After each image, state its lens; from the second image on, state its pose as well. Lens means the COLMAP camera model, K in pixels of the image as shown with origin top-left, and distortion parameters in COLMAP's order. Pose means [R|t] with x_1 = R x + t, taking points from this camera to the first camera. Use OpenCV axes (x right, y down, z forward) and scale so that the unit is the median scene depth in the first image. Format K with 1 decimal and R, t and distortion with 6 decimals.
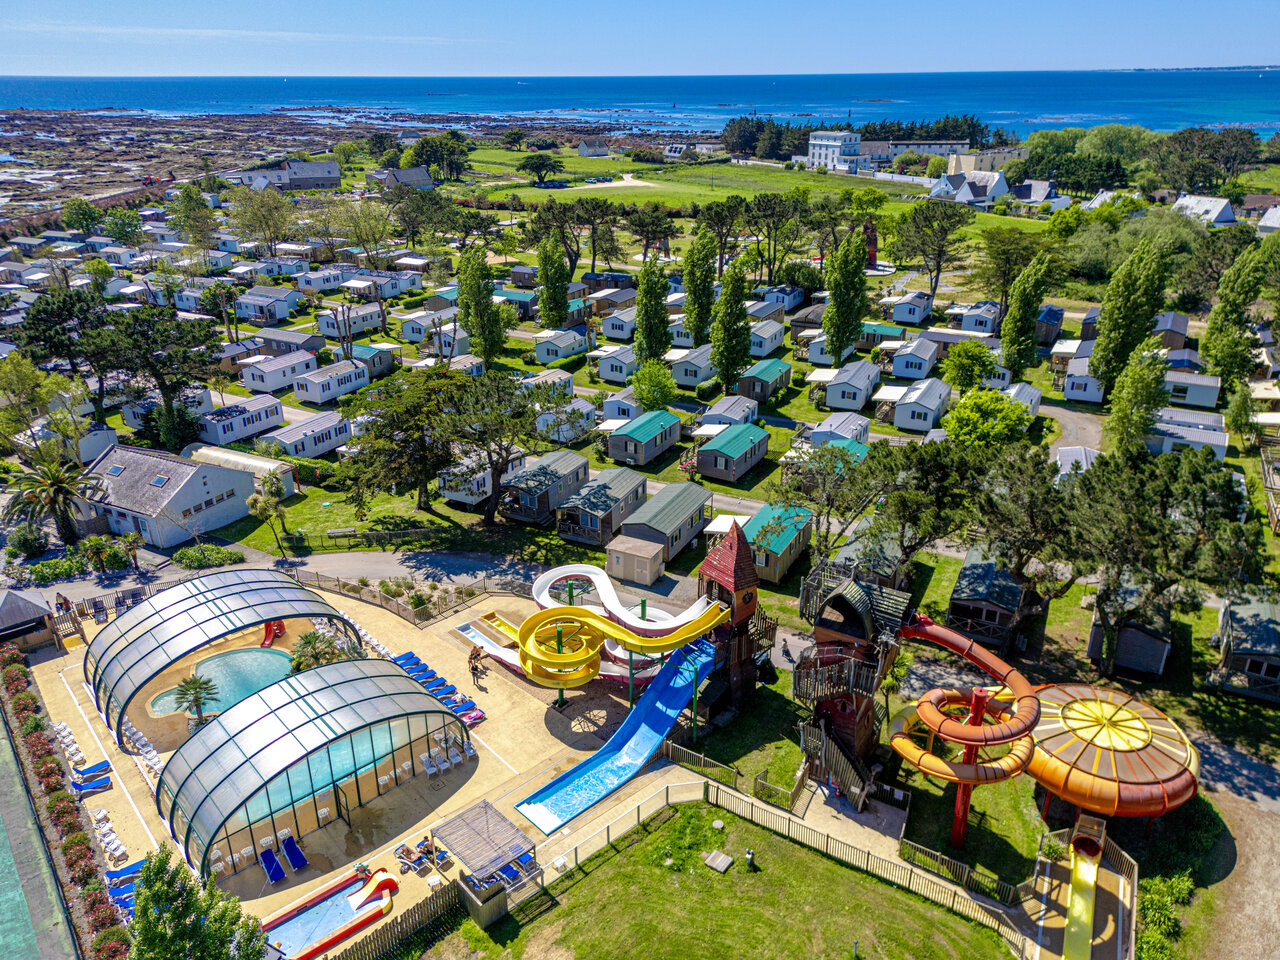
lens RADIAL K [[909.6, 0, 640.0], [0, 909.6, 480.0], [0, 0, 1]] dist [0.088703, -0.068447]
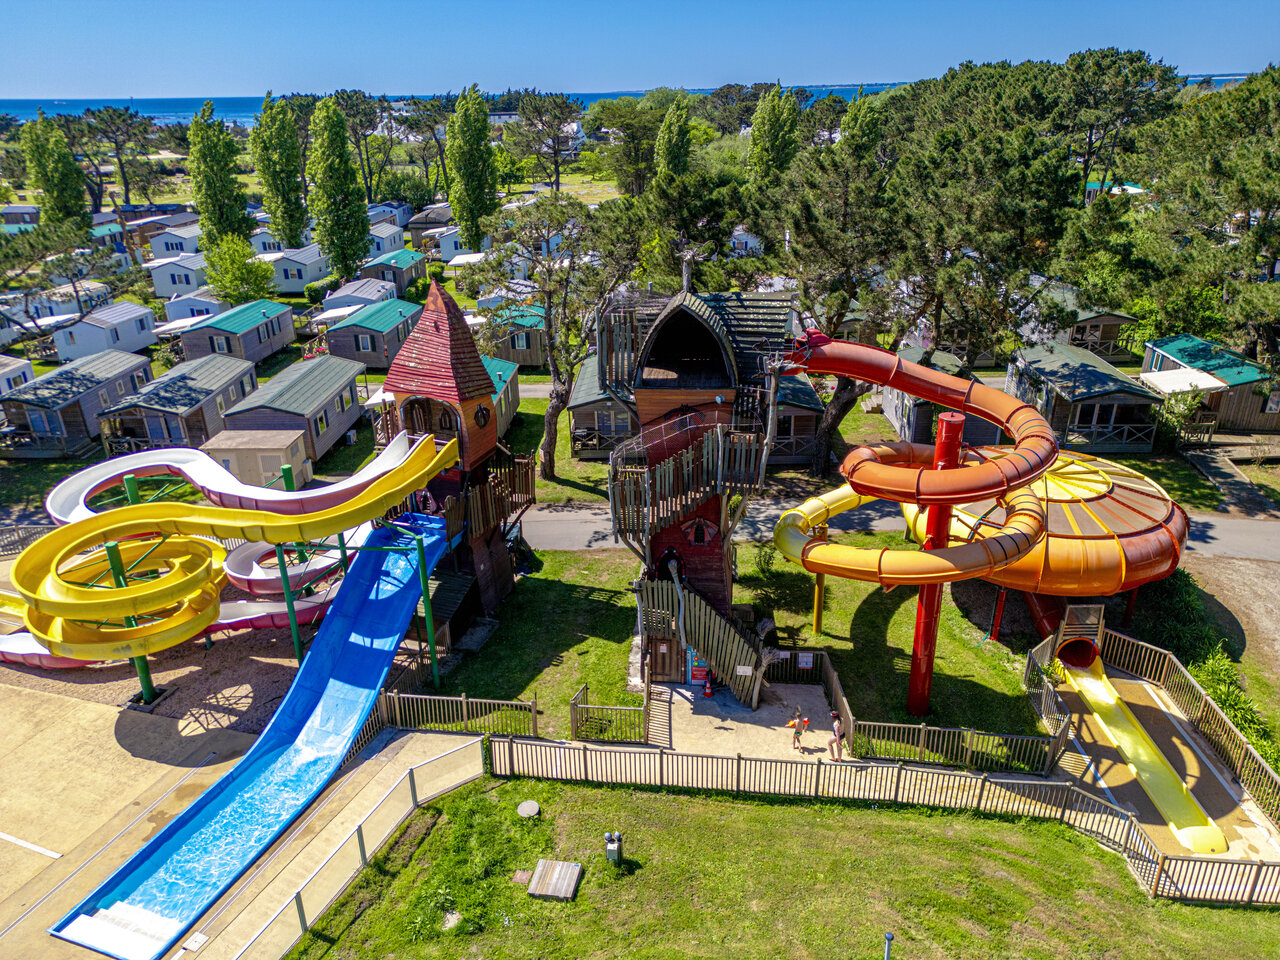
lens RADIAL K [[909.6, 0, 640.0], [0, 909.6, 480.0], [0, 0, 1]] dist [0.088703, -0.068447]
pose [[0.905271, -0.183383, 0.383216, -0.017742], [0.184236, 0.982265, 0.034829, 0.174134], [-0.382807, 0.039073, 0.923002, 0.460155]]
